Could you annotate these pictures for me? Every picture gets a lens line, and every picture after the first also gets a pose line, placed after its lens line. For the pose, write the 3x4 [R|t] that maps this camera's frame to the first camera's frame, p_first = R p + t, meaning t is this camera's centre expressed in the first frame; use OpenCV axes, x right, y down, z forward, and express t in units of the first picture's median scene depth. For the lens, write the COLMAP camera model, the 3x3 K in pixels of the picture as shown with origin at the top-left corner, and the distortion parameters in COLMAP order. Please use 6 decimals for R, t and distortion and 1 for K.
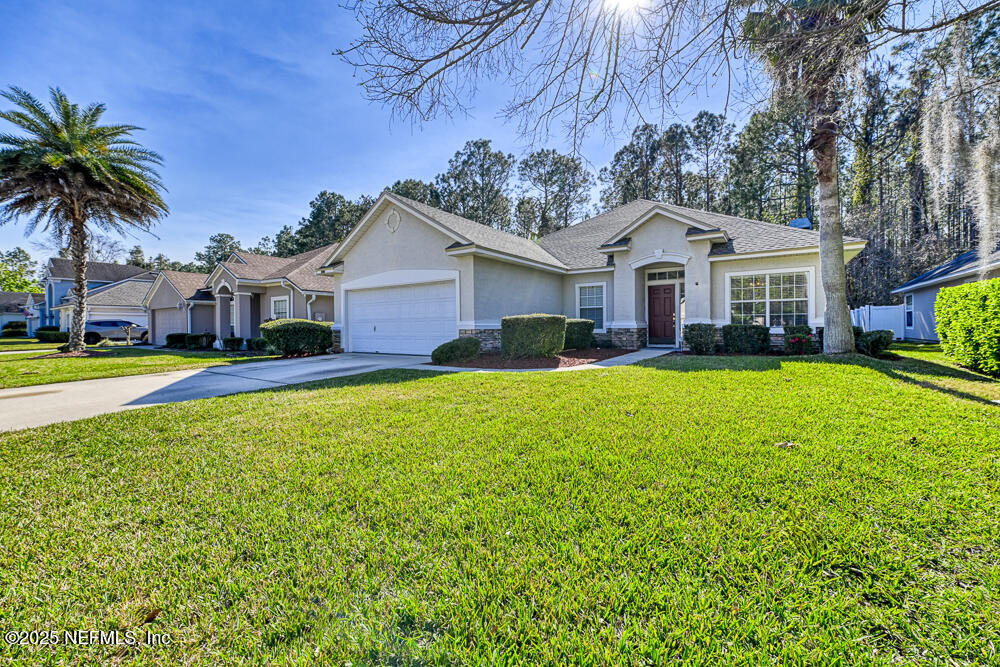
lens RADIAL K [[392.1, 0, 498.6], [0, 392.1, 329.4], [0, 0, 1]] dist [0.001340, -0.000408]
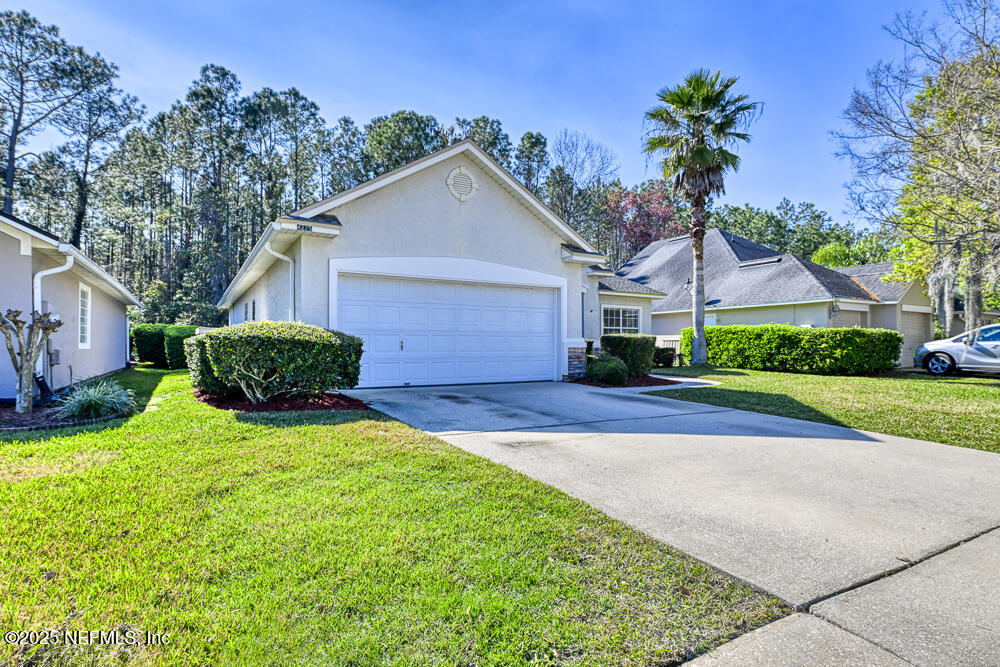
lens RADIAL K [[535.6, 0, 500.2], [0, 535.6, 337.6], [0, 0, 1]] dist [-0.000255, 0.000000]
pose [[0.423176, 0.026353, 0.905664, -1.084102], [0.002901, 0.999532, -0.030439, 0.012373], [-0.906043, 0.015508, 0.422902, 0.571139]]
